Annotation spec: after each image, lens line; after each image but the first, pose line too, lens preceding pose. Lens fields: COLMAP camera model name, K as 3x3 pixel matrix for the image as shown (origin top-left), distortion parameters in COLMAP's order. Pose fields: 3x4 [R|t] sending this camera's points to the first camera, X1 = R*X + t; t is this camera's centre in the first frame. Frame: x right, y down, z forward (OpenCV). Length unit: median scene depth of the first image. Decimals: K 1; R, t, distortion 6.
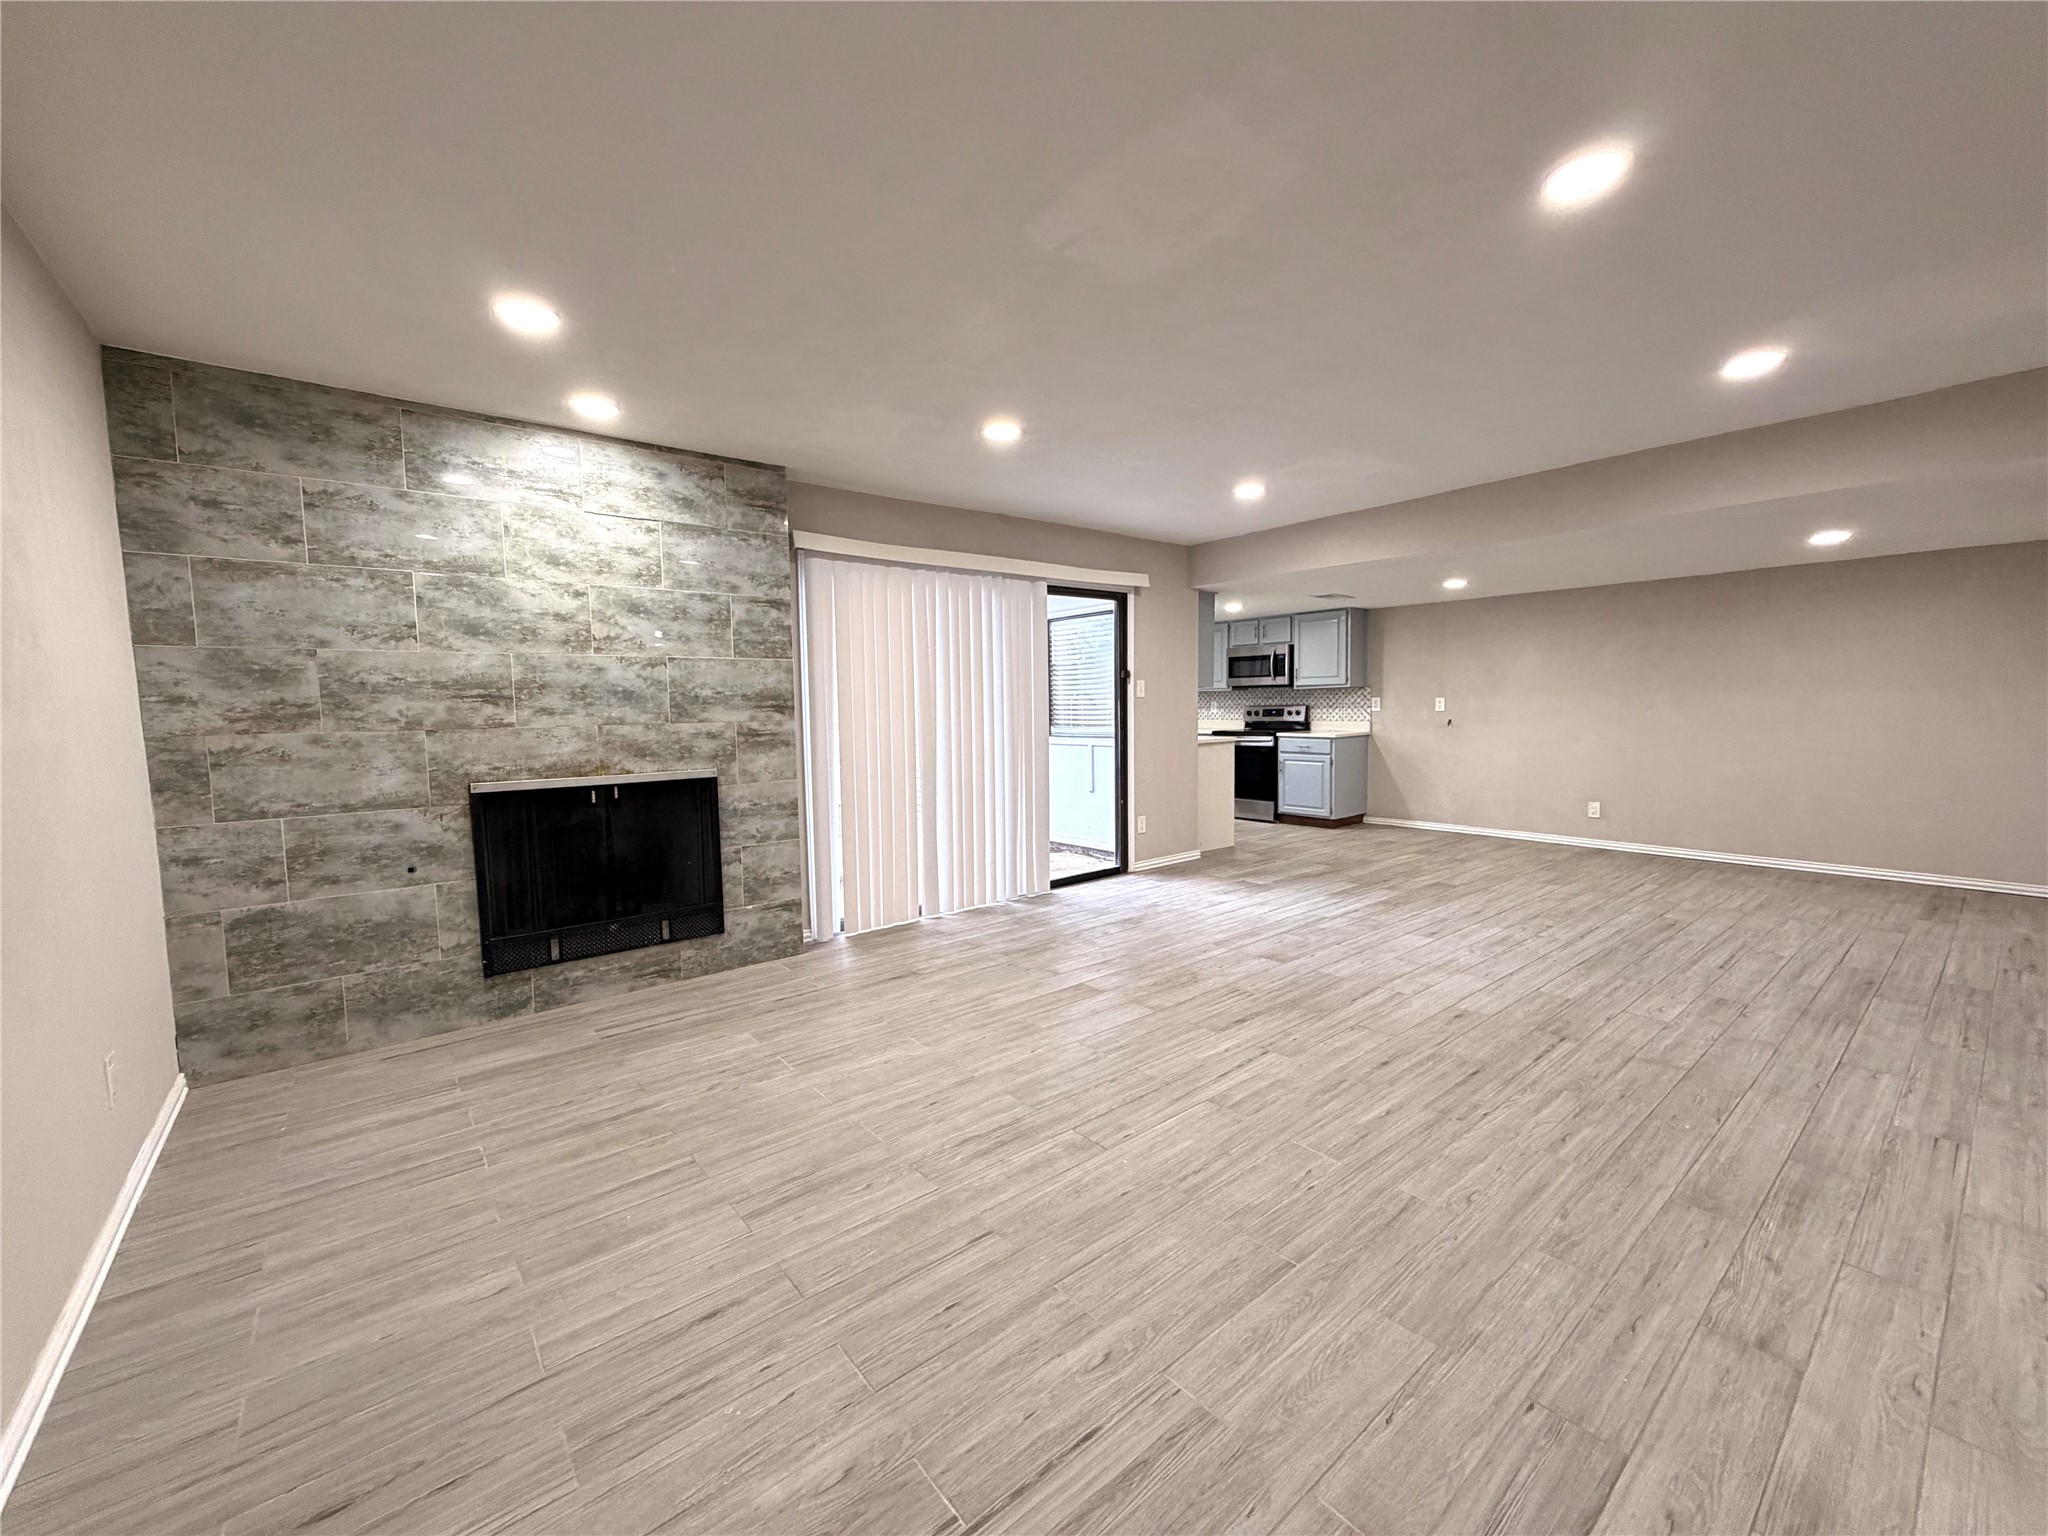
lens RADIAL K [[818.3, 0, 1019.0], [0, 818.3, 763.2], [0, 0, 1]] dist [0.000372, 0.000128]
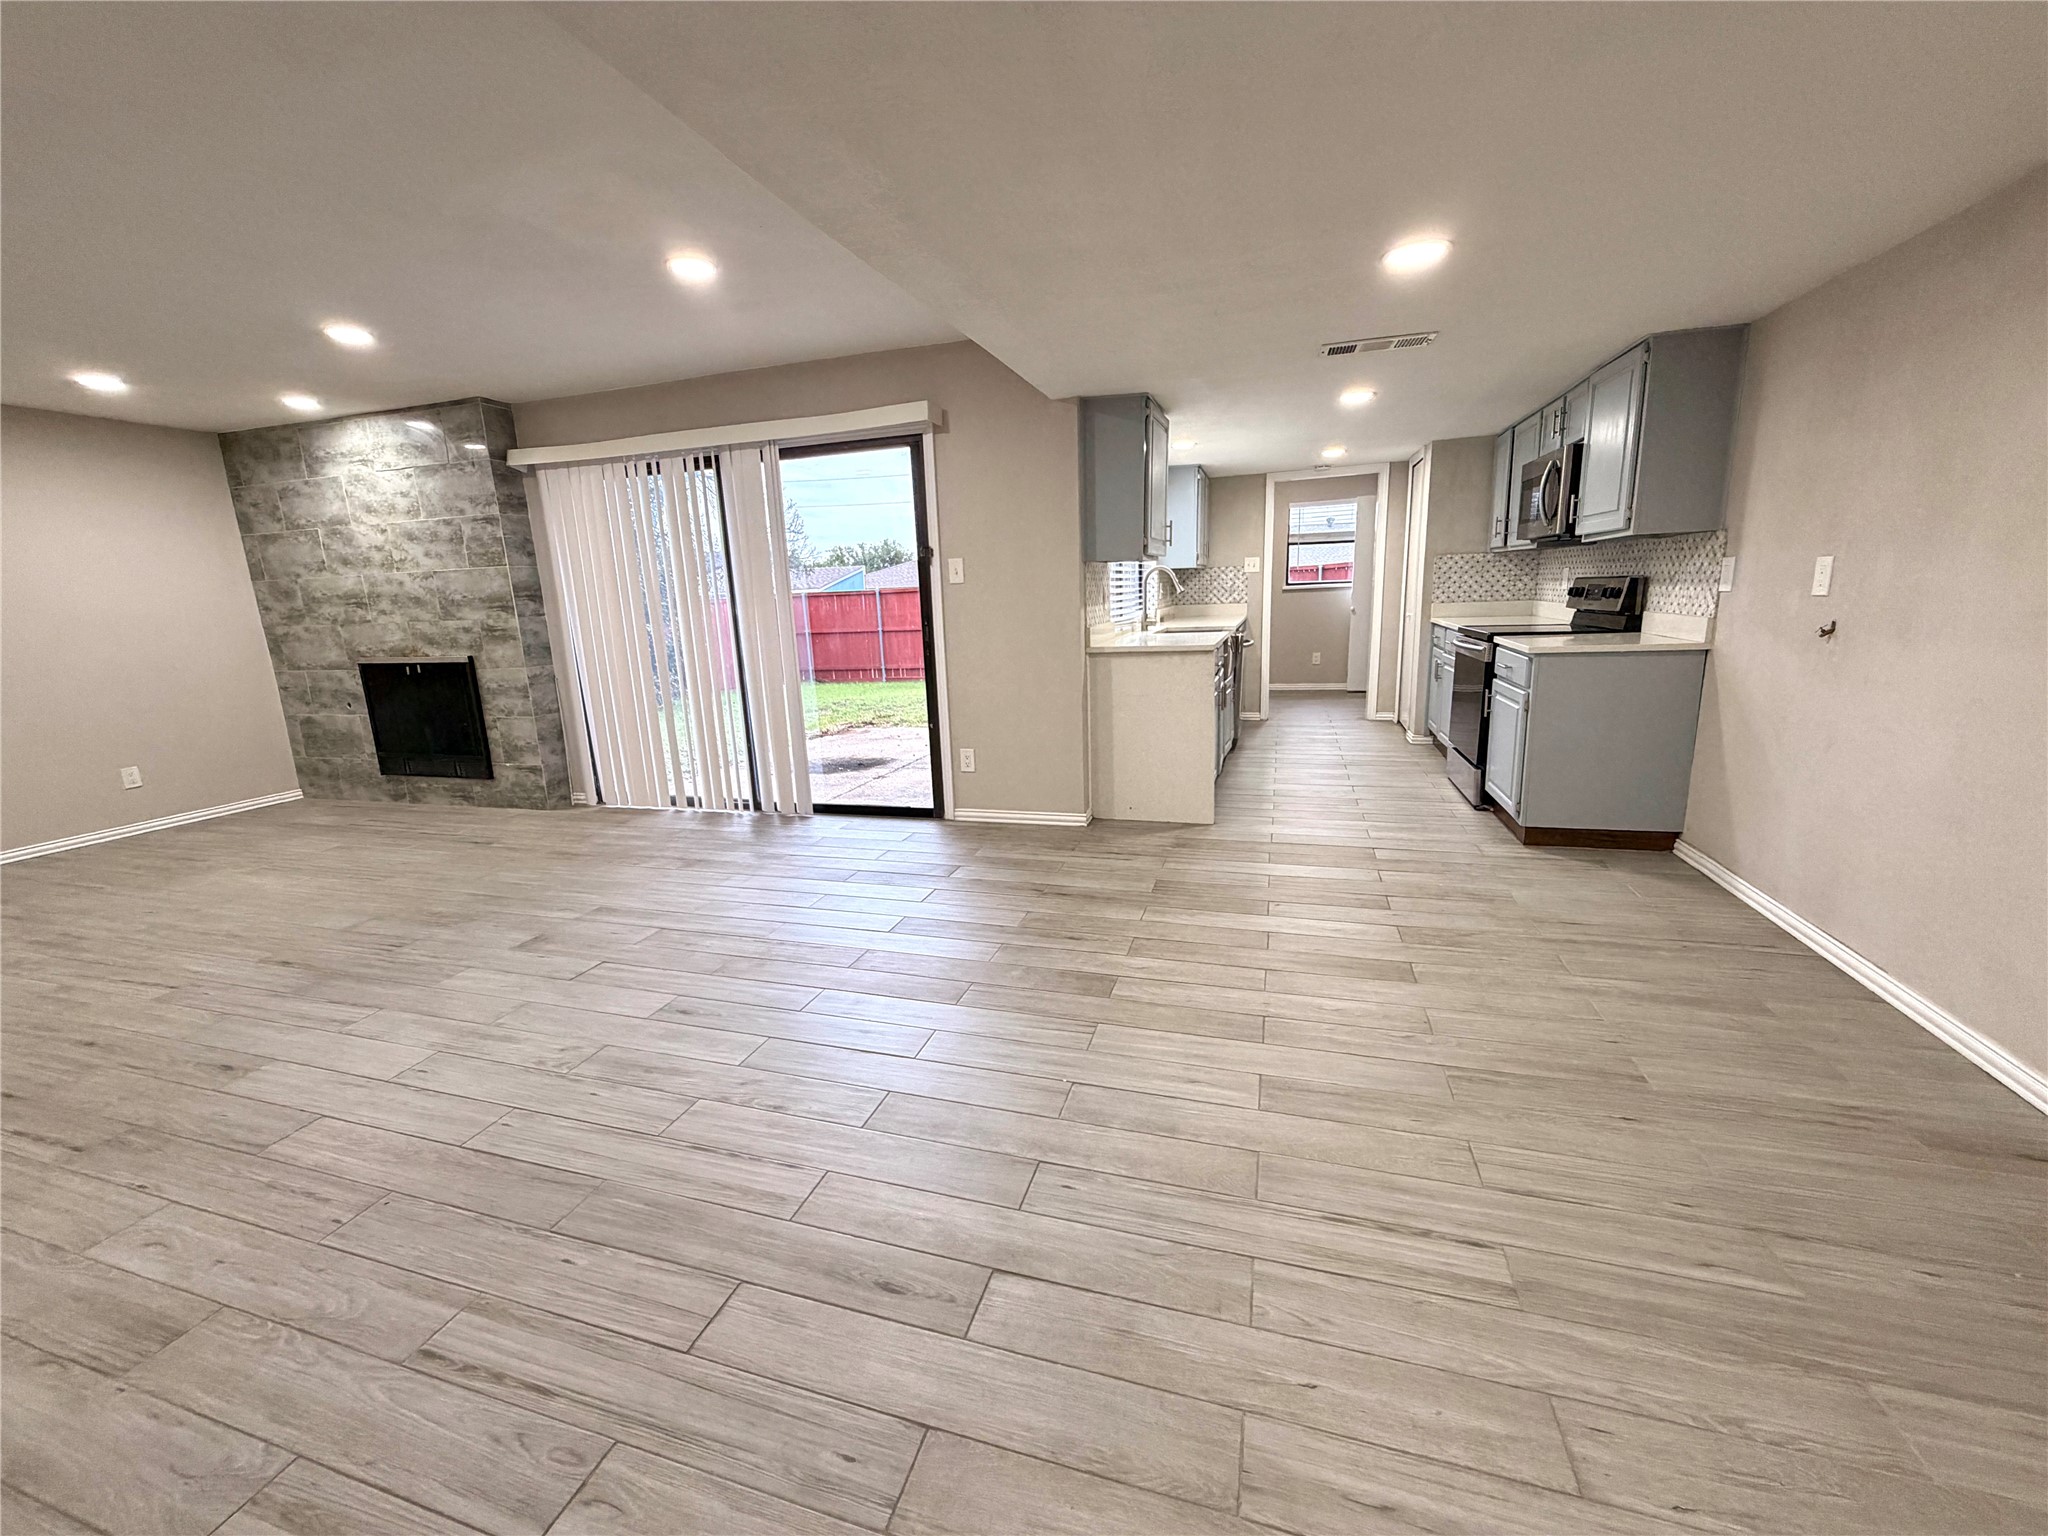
lens RADIAL K [[818.3, 0, 1017.7], [0, 818.3, 766.6], [0, 0, 1]] dist [0.000372, 0.000128]
pose [[0.551334, 0.172452, -0.816267, 1.367937], [-0.030694, 0.981934, 0.186720, -0.102037], [0.833720, -0.077891, 0.546667, 1.124413]]
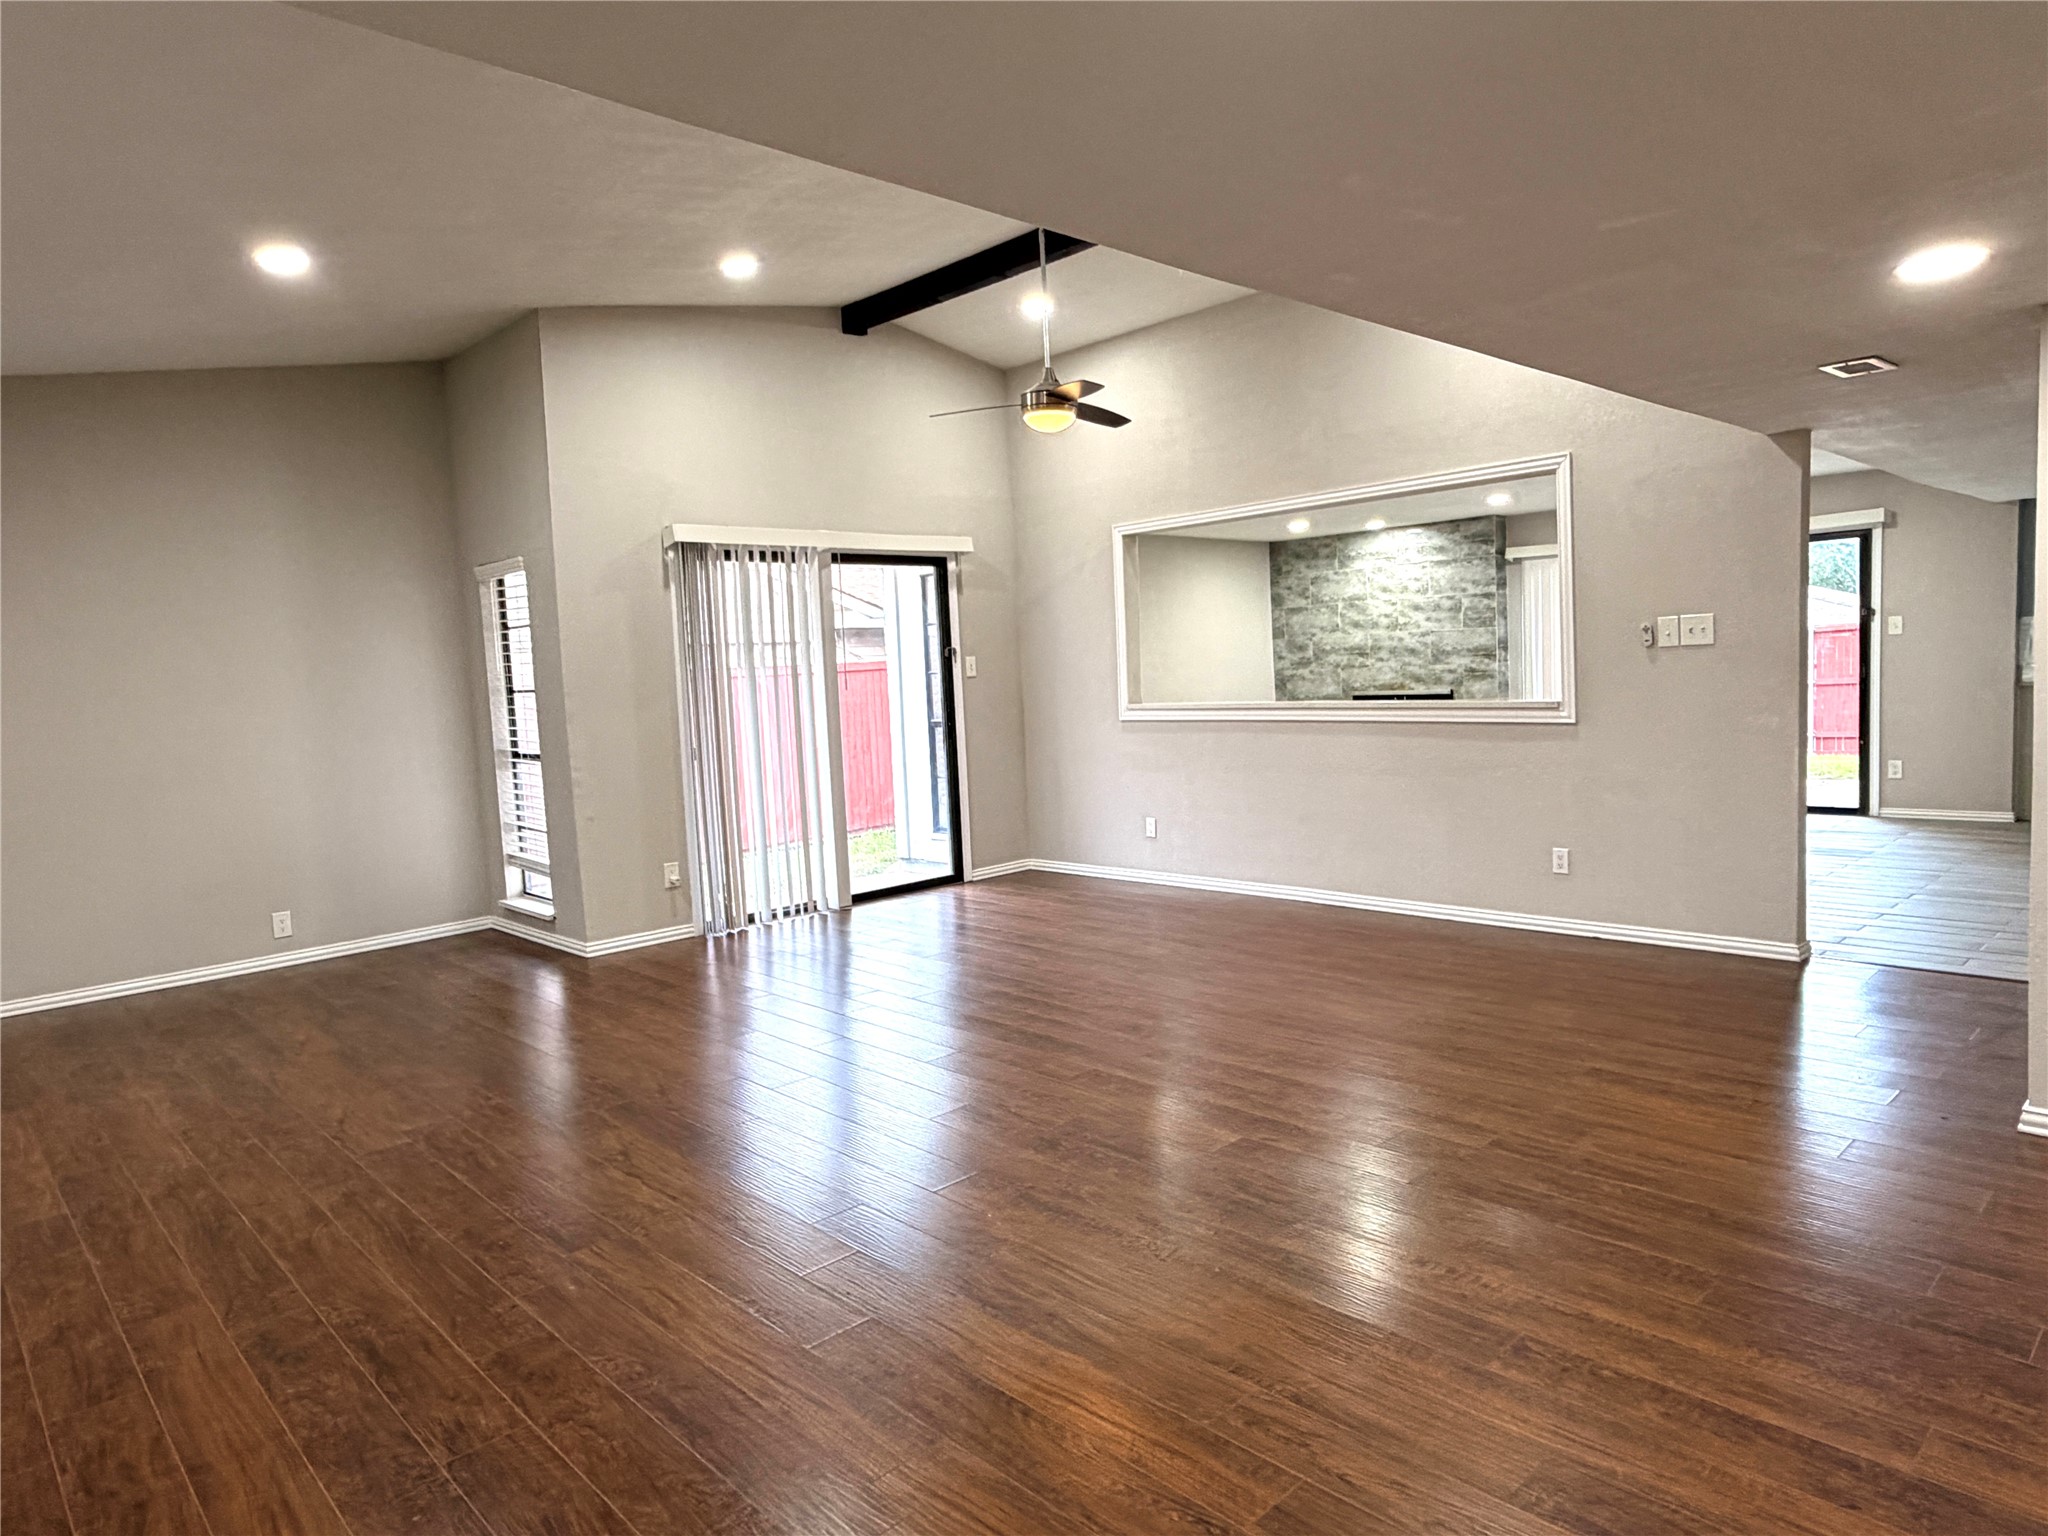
lens RADIAL K [[1234.6, 0, 1015.8], [0, 1234.6, 764.7], [0, 0, 1]] dist [-0.006046, 0.003504]
pose [[0.074848, 0.089880, -0.993136, 2.625554], [-0.029599, 0.995691, 0.087881, -0.044722], [0.996756, 0.022818, 0.077186, -0.214828]]
